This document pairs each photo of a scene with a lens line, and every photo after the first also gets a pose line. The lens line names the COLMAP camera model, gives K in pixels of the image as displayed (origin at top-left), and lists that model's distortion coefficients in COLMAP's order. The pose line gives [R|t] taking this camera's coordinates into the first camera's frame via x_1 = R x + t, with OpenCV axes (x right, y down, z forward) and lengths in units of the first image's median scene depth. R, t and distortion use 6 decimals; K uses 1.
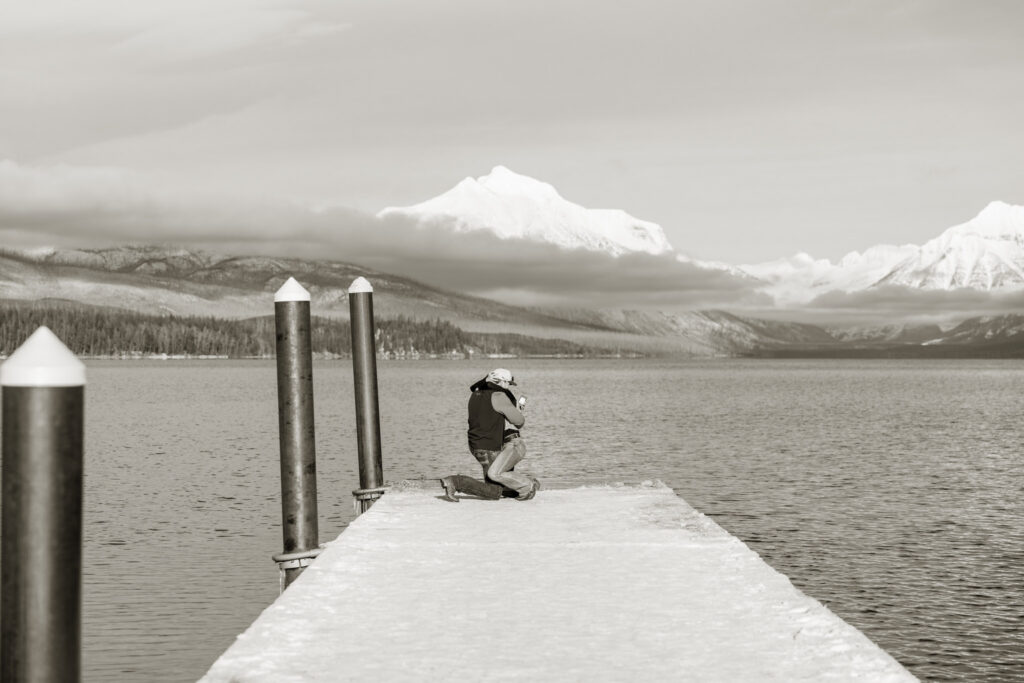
lens RADIAL K [[2533.2, 0, 512.0], [0, 2533.2, 341.5], [0, 0, 1]] dist [0.009147, 0.326983]
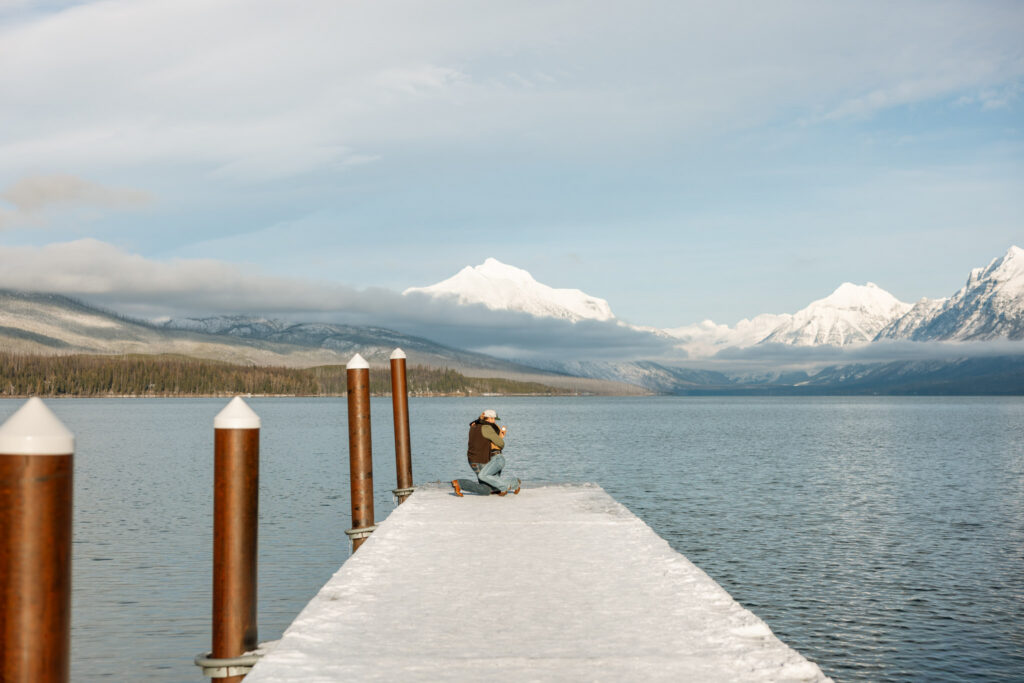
lens RADIAL K [[1912.1, 0, 512.0], [0, 1912.1, 341.5], [0, 0, 1]] dist [-0.011580, 0.217446]
pose [[0.999981, -0.001760, 0.005906, 0.000625], [0.001877, 0.999799, -0.019969, -0.002327], [-0.005870, 0.019979, 0.999783, -0.049842]]
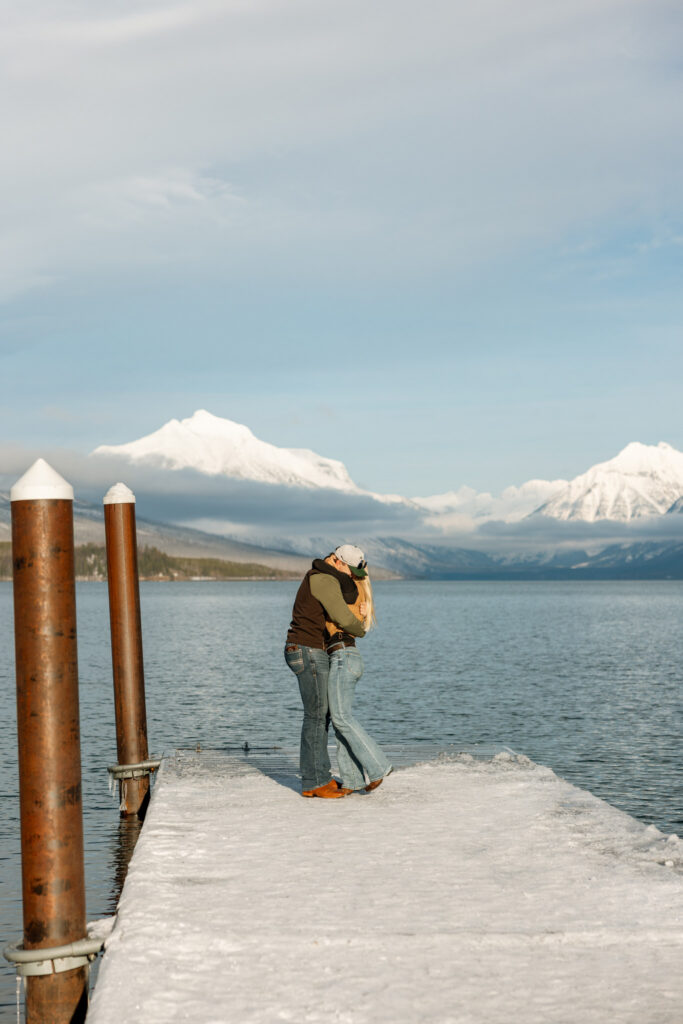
lens RADIAL K [[1912.1, 0, 318.8], [0, 1912.1, 479.4], [0, 0, 1]] dist [-0.011580, 0.217446]
pose [[0.997328, 0.002269, 0.073015, -0.014722], [0.000987, 0.999008, -0.044521, -0.000328], [-0.073044, 0.044474, 0.996337, 0.148946]]
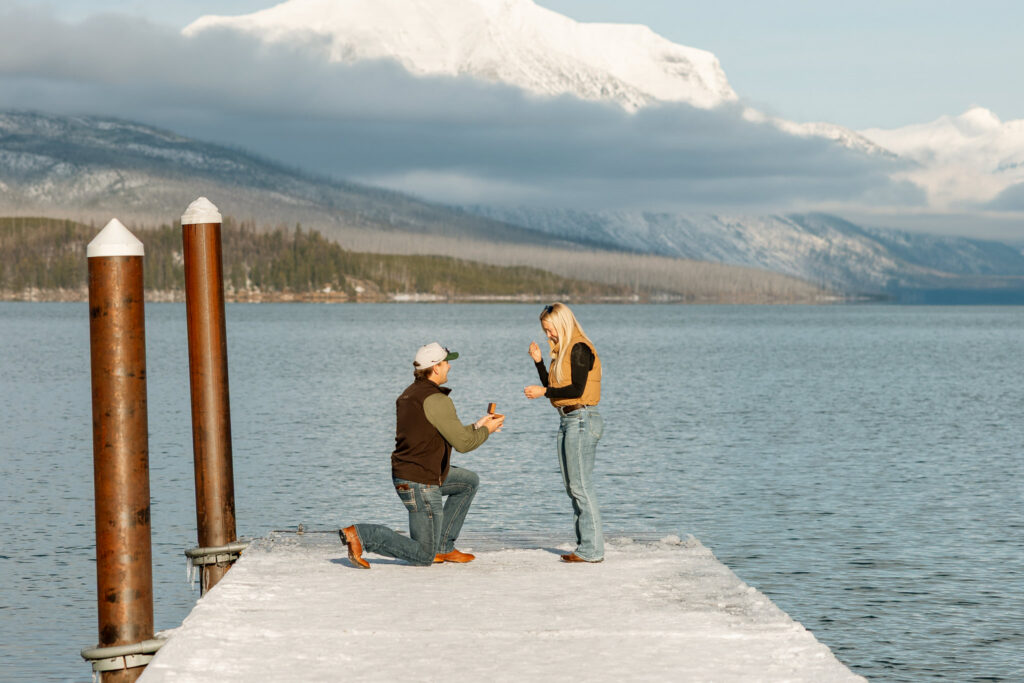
lens RADIAL K [[5135.4, 0, 767.5], [0, 5135.4, 202.4], [0, 0, 1]] dist [-0.035630, 1.451617]
pose [[0.997789, 0.006457, 0.066147, -0.002042], [-0.005875, 0.999942, -0.008982, -0.004960], [-0.066201, 0.008574, 0.997769, -0.082720]]
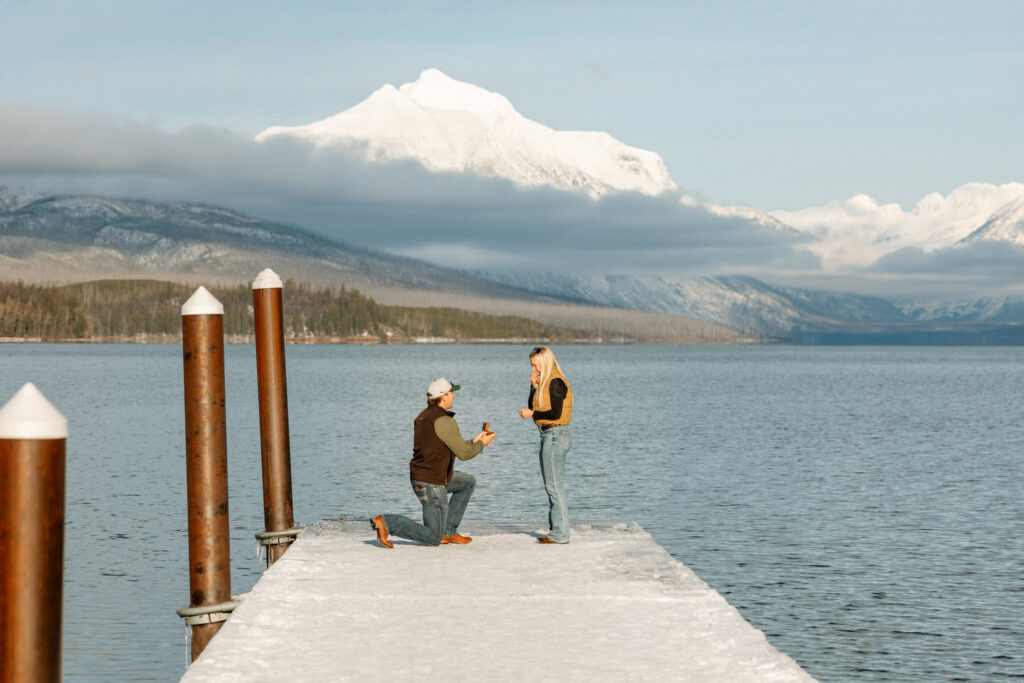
lens RADIAL K [[3942.6, 0, 513.6], [0, 3942.6, 161.1], [0, 0, 1]] dist [-0.046939, 1.072527]
pose [[0.999832, 0.004796, 0.017685, -0.001257], [-0.004177, 0.999382, -0.034888, -0.005714], [-0.017841, 0.034809, 0.999235, -0.091014]]
